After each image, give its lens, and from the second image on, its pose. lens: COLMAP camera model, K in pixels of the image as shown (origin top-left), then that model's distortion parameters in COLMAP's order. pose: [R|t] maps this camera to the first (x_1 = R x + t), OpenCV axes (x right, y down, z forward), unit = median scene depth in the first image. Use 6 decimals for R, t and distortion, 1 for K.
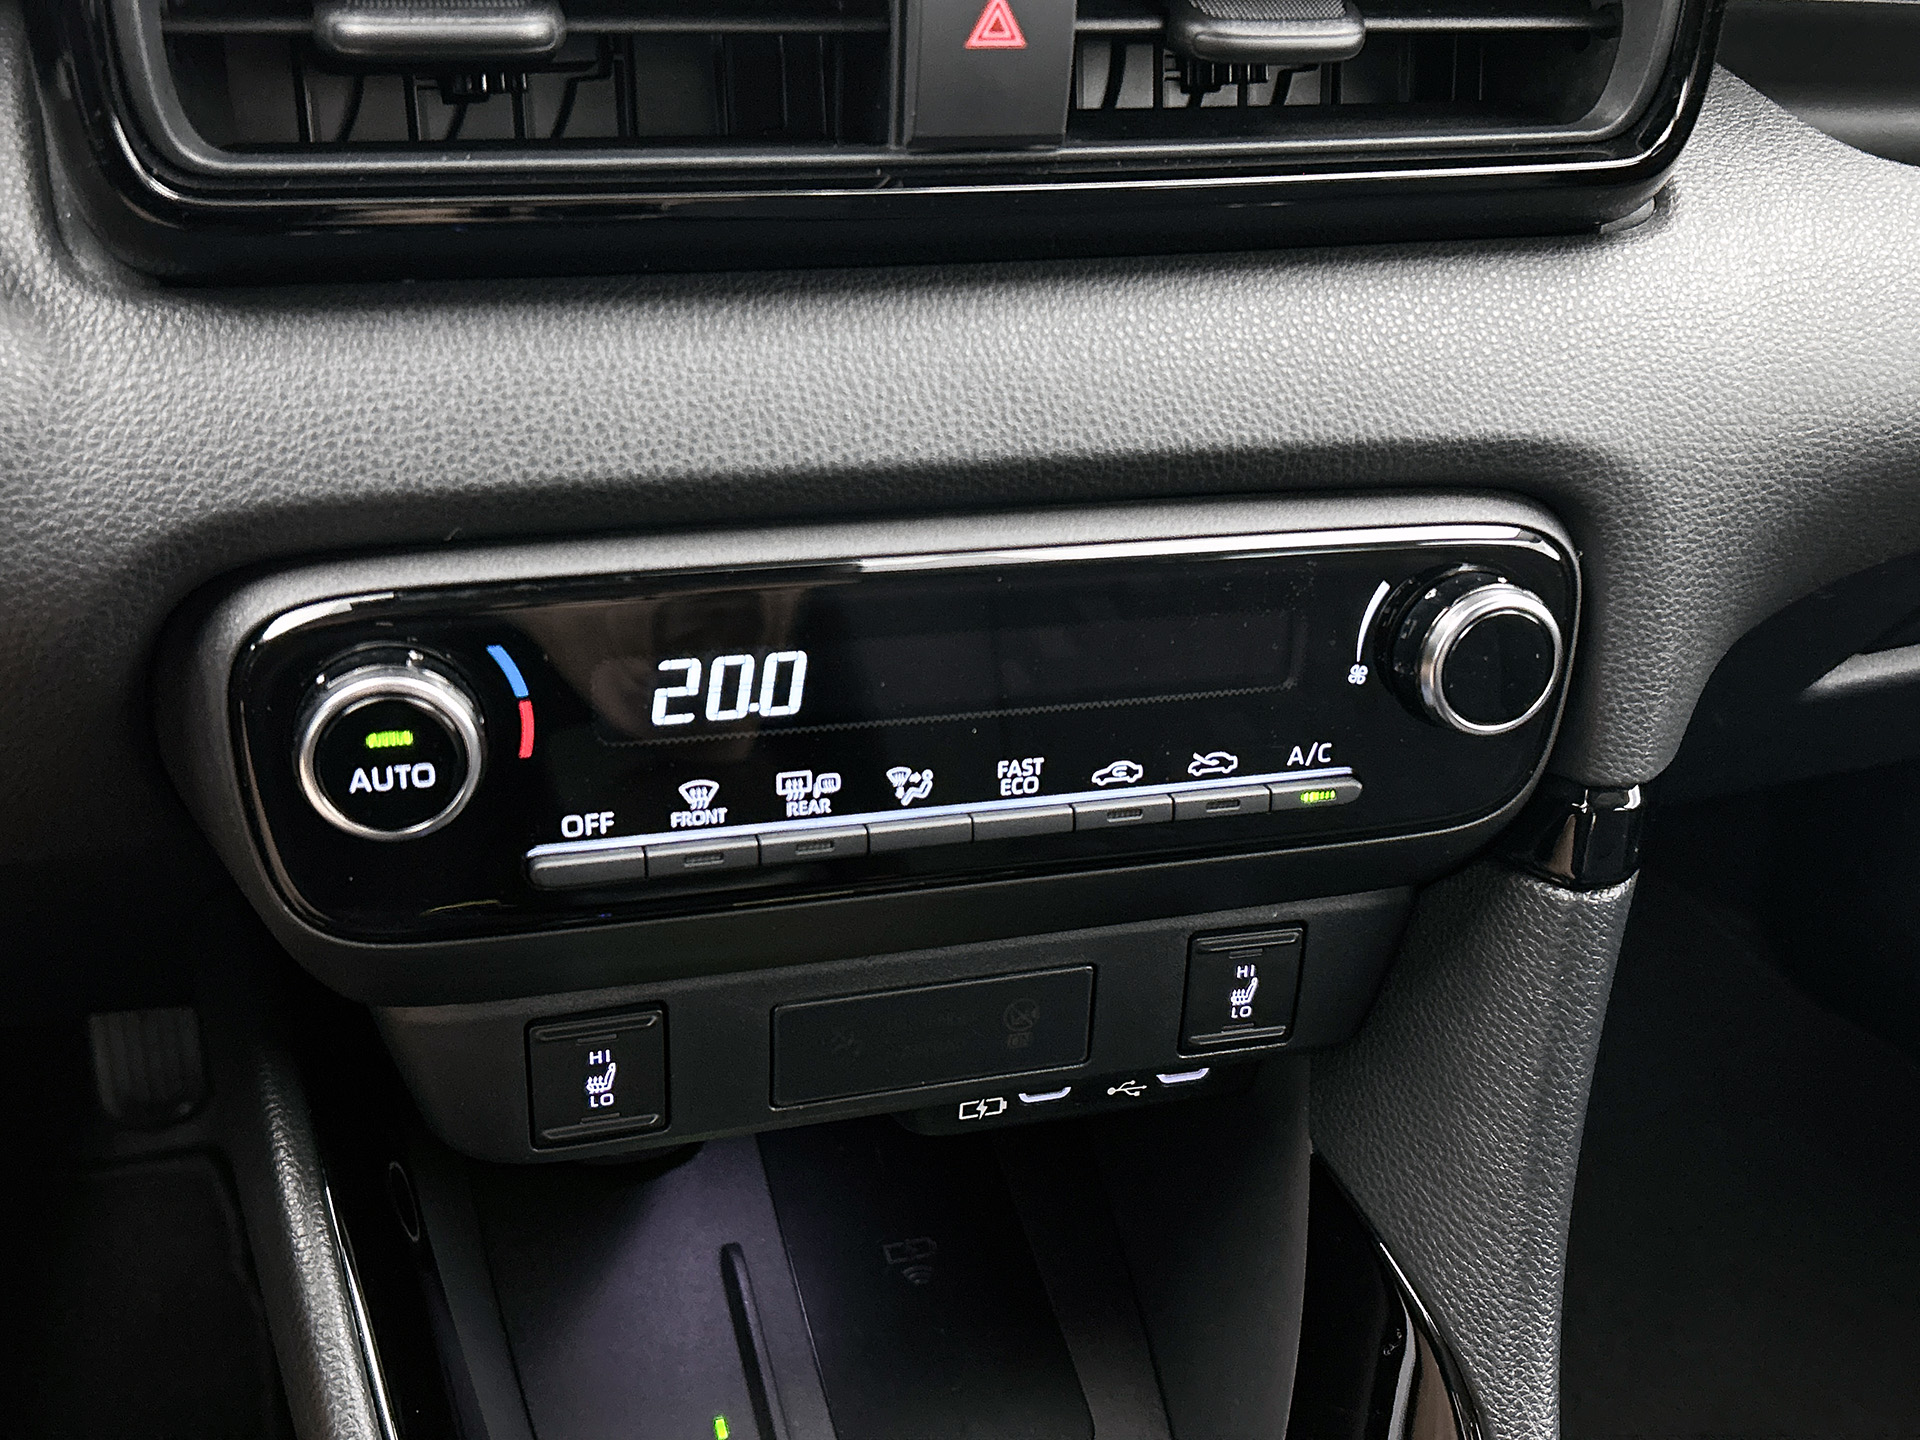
lens RADIAL K [[1914.6, 0, 960.0], [0, 1914.6, 720.0], [0, 0, 1]] dist [0.196648, -0.567379]
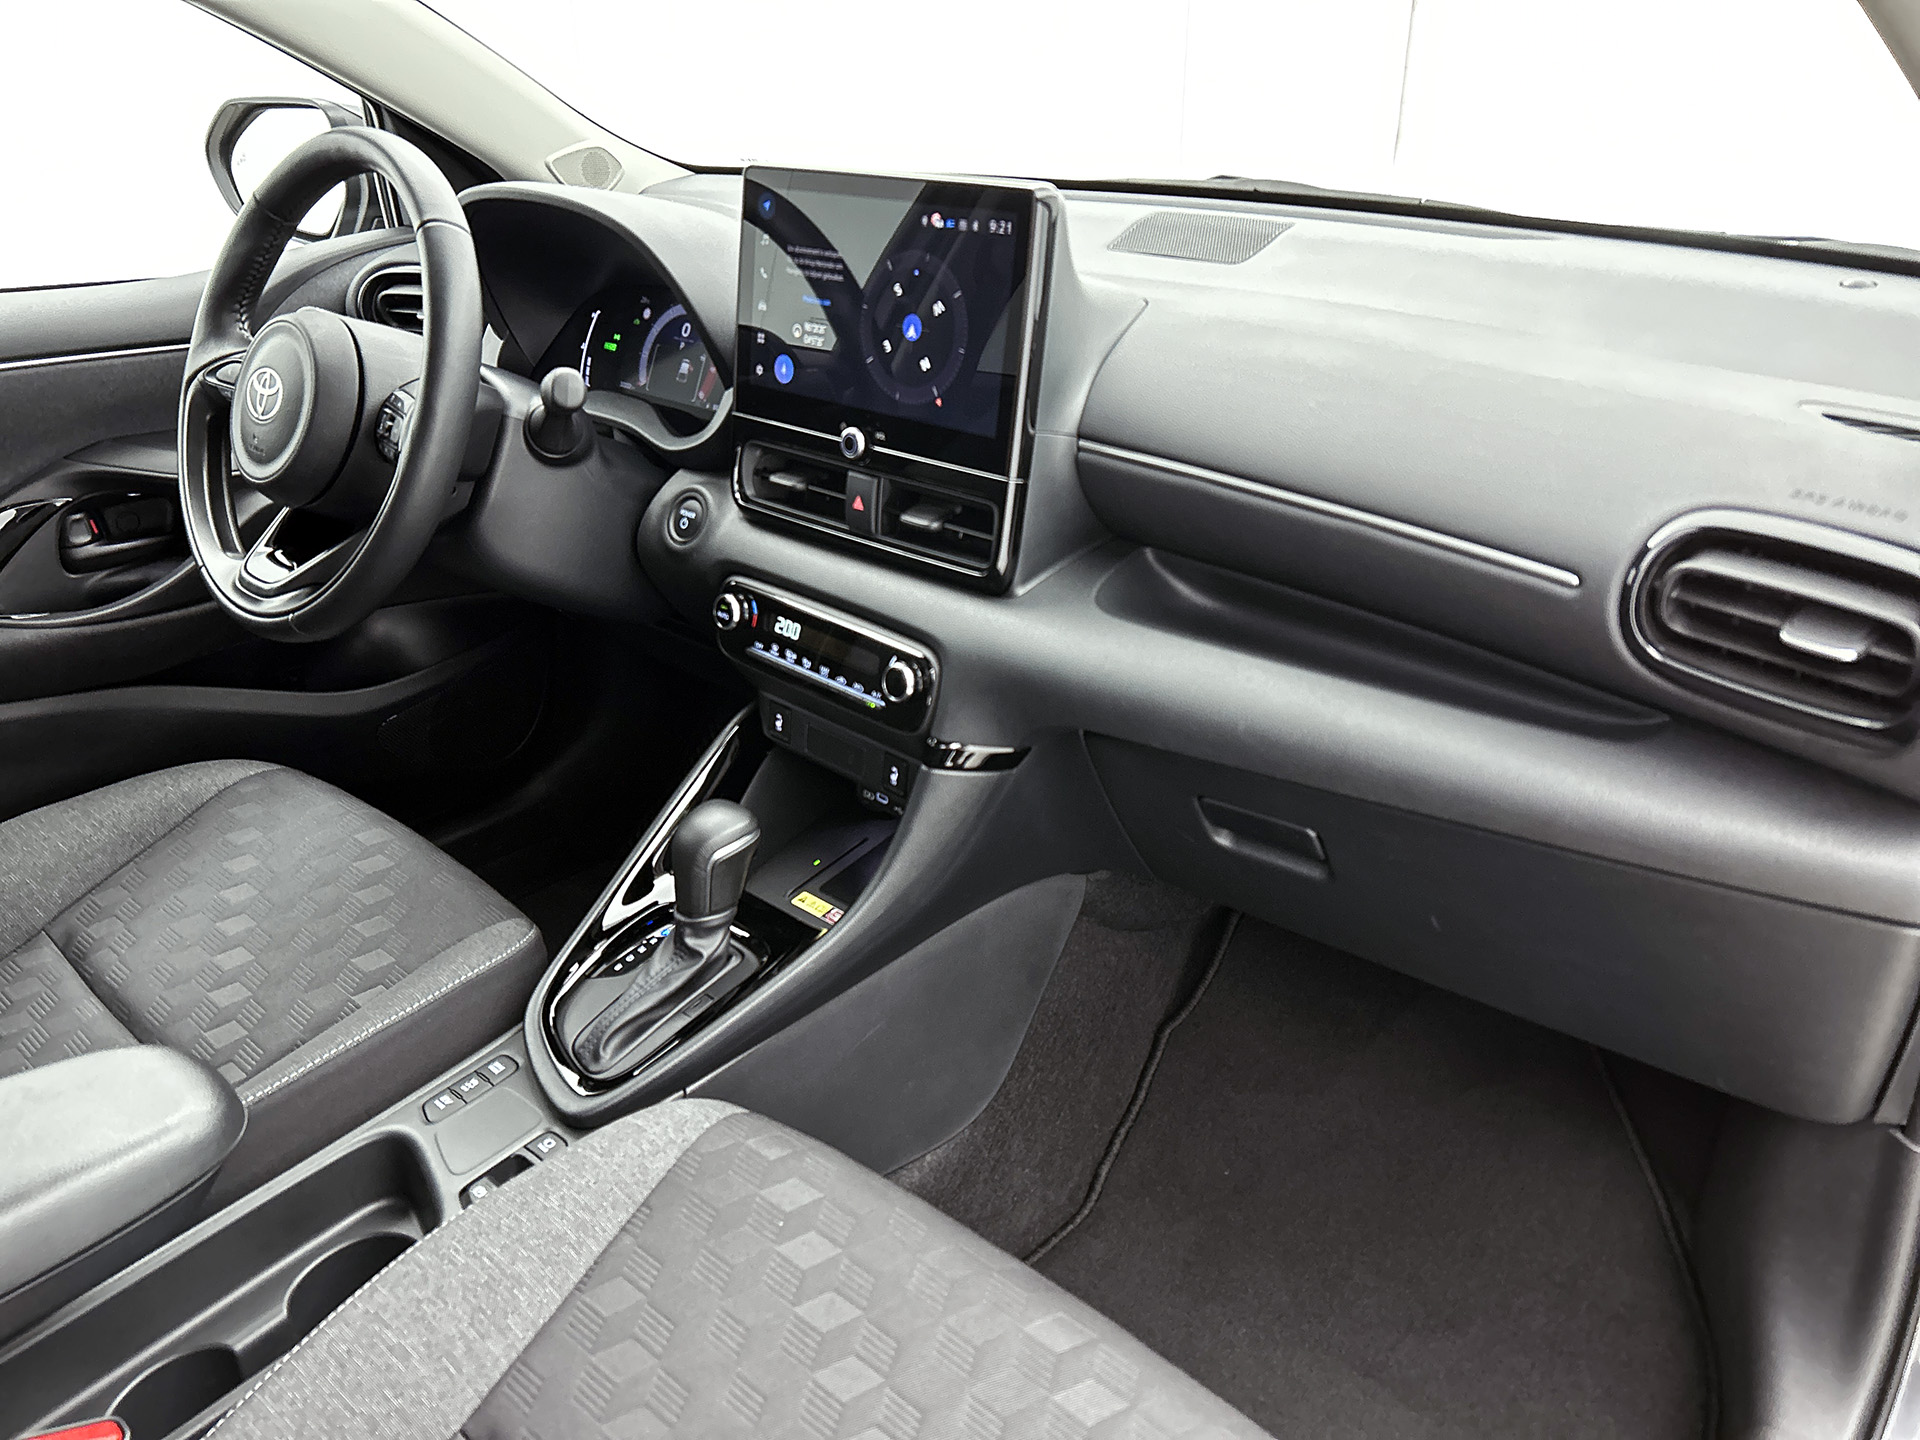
lens RADIAL K [[1437.2, 0, 960.0], [0, 1437.2, 720.0], [0, 0, 1]] dist [0.064436, -0.106276]
pose [[0.519258, 0.300011, -0.800228, 2.553986], [-0.435110, 0.898720, 0.054599, -0.163876], [0.735561, 0.319836, 0.597206, -0.574790]]
